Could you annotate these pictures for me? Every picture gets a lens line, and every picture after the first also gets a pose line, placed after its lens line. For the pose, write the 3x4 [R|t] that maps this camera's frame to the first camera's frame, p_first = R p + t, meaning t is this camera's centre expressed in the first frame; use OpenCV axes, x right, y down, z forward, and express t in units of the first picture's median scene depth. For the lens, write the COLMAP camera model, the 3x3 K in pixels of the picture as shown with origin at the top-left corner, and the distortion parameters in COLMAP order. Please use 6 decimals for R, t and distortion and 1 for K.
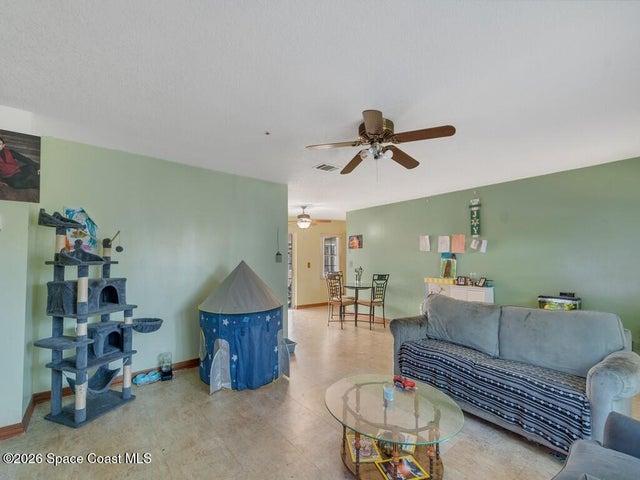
lens RADIAL K [[284.6, 0, 320.9], [0, 284.6, 253.9], [0, 0, 1]] dist [0.000078, -0.000808]
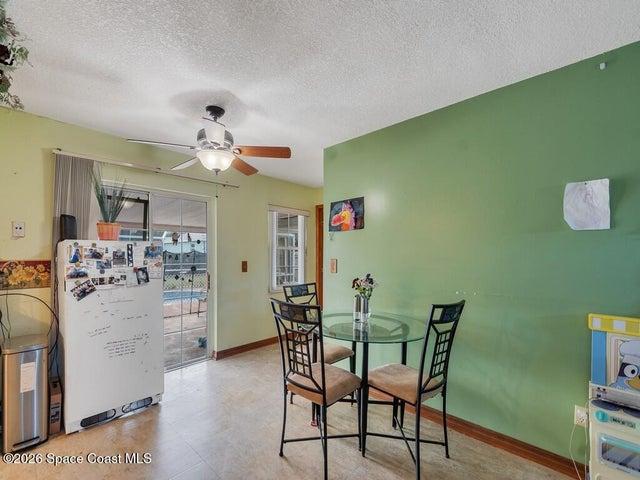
lens RADIAL K [[284.6, 0, 320.9], [0, 284.6, 253.9], [0, 0, 1]] dist [0.000078, -0.000808]
pose [[0.989253, -0.001330, 0.146207, 0.026219], [-0.001751, 0.999779, 0.020946, 0.011129], [-0.146203, -0.020977, 0.989032, 0.768915]]
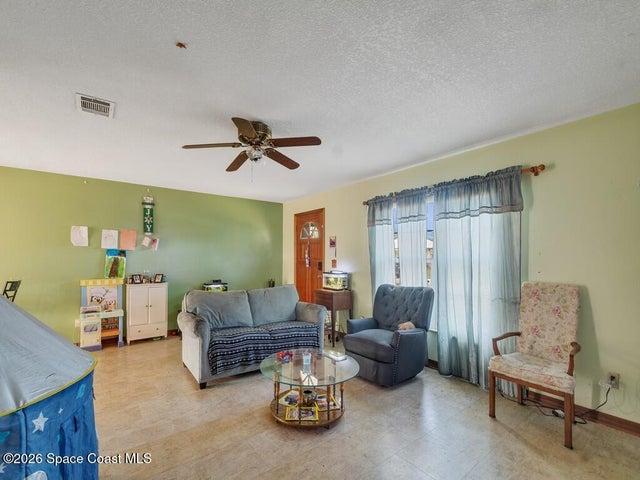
lens RADIAL K [[289.3, 0, 307.0], [0, 289.3, 255.1], [0, 0, 1]] dist [-0.001678, -0.000657]
pose [[0.026189, 0.000006, 0.999657, -0.434392], [-0.023710, 0.999719, 0.000616, -0.000554], [-0.999376, -0.023718, 0.026181, 0.375028]]
